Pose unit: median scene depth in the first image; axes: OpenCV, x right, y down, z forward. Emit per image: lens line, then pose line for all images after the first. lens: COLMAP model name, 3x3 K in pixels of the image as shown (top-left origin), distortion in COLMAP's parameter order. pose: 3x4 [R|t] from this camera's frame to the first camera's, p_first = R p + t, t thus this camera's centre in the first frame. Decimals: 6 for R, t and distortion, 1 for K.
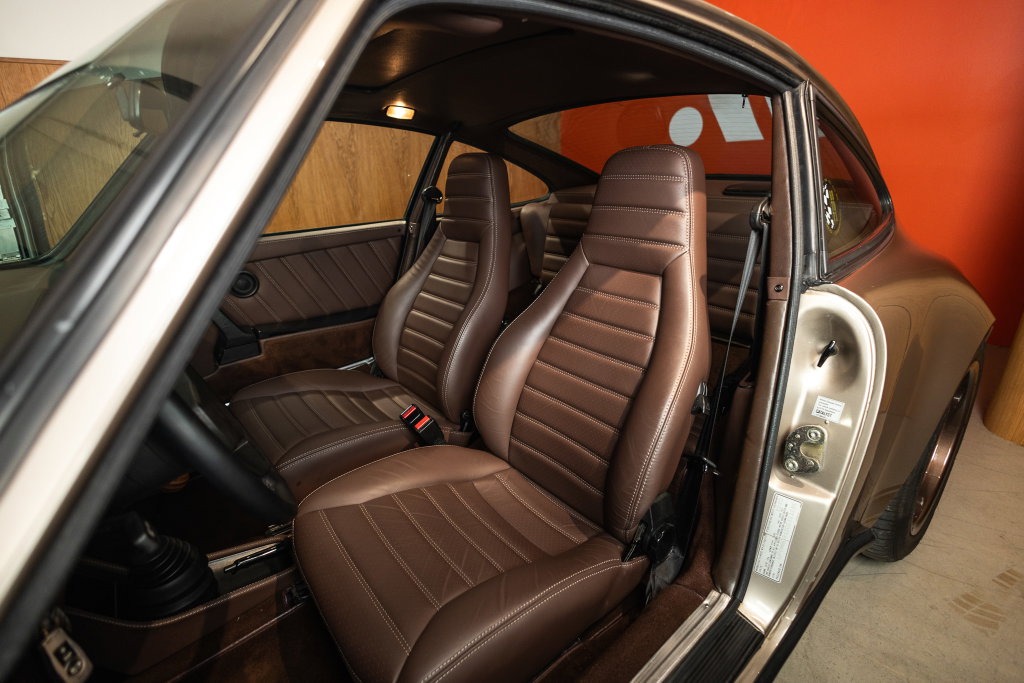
lens RADIAL K [[470.3, 0, 512.0], [0, 470.3, 341.5], [0, 0, 1]] dist [0.010286, -0.000096]
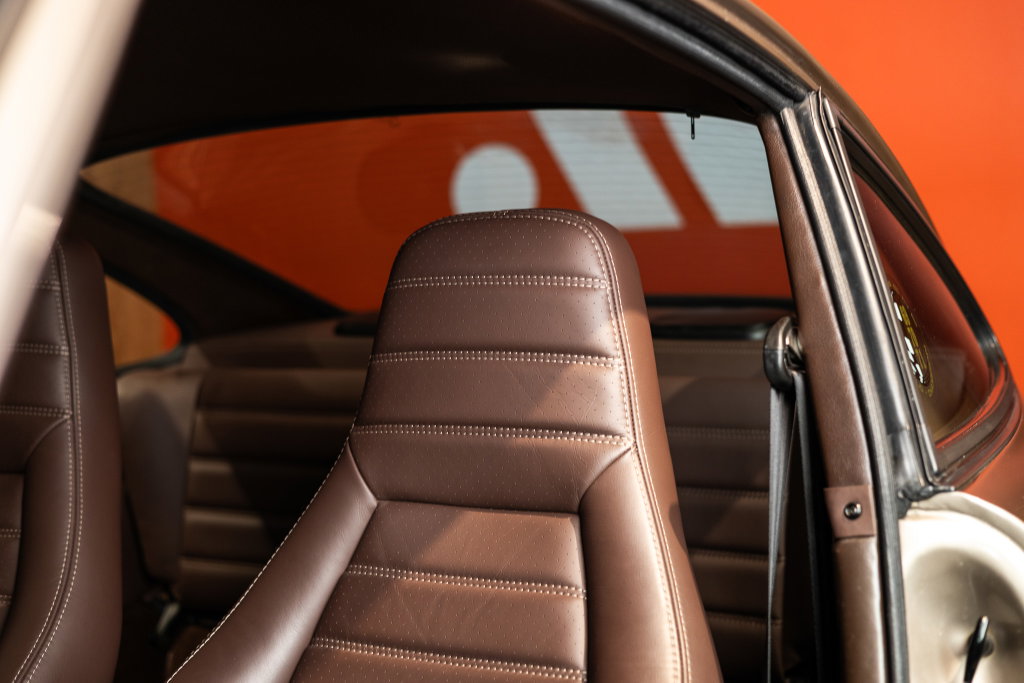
lens RADIAL K [[1459.3, 0, 512.0], [0, 1459.3, 341.5], [0, 0, 1]] dist [0.007114, 0.041880]
pose [[0.936699, -0.006809, 0.350070, -0.168173], [0.118256, 0.947213, -0.297998, 0.086714], [-0.329562, 0.320532, 0.888059, -0.122290]]
